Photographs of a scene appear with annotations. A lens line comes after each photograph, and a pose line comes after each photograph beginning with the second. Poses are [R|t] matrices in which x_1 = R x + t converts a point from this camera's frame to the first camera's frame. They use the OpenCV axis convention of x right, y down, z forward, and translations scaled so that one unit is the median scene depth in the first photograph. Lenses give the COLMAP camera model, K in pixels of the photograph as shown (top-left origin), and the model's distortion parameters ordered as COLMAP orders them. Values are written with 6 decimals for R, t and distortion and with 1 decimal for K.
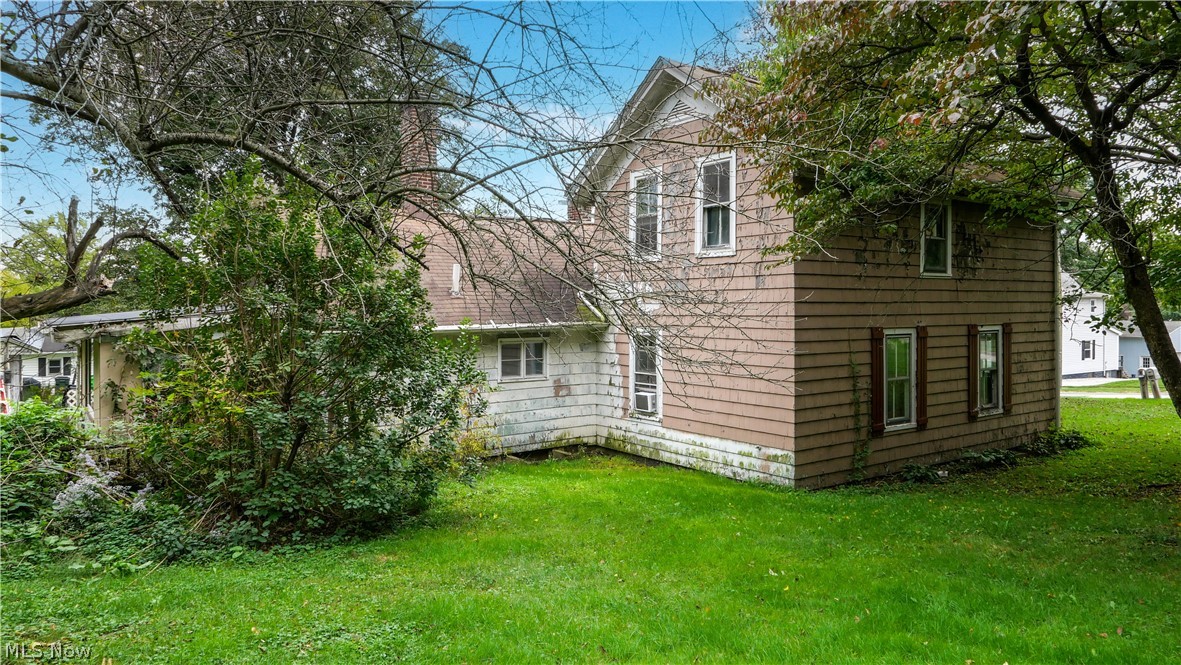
lens RADIAL K [[825.2, 0, 590.0], [0, 825.2, 329.6], [0, 0, 1]] dist [-0.005004, 0.000029]
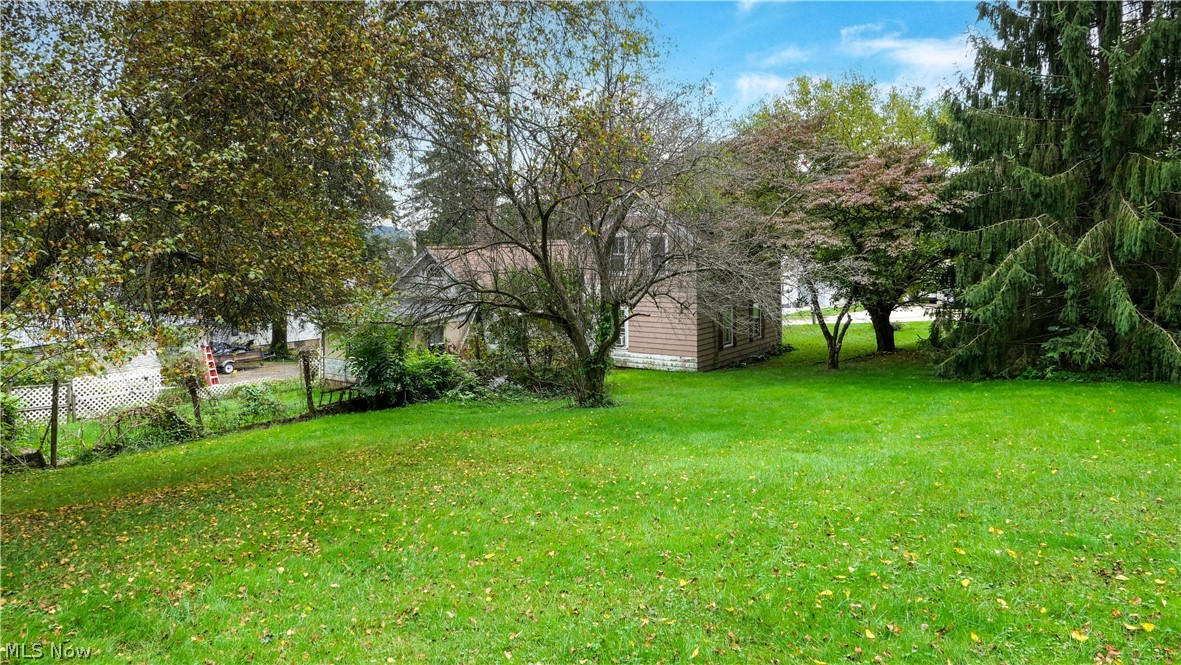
lens RADIAL K [[825.2, 0, 590.9], [0, 825.2, 332.5], [0, 0, 1]] dist [-0.005004, 0.000029]
pose [[0.944653, -0.048794, 0.324422, -0.743206], [0.021907, 0.996053, 0.086020, -0.128674], [-0.327339, -0.074152, 0.941993, -1.072247]]
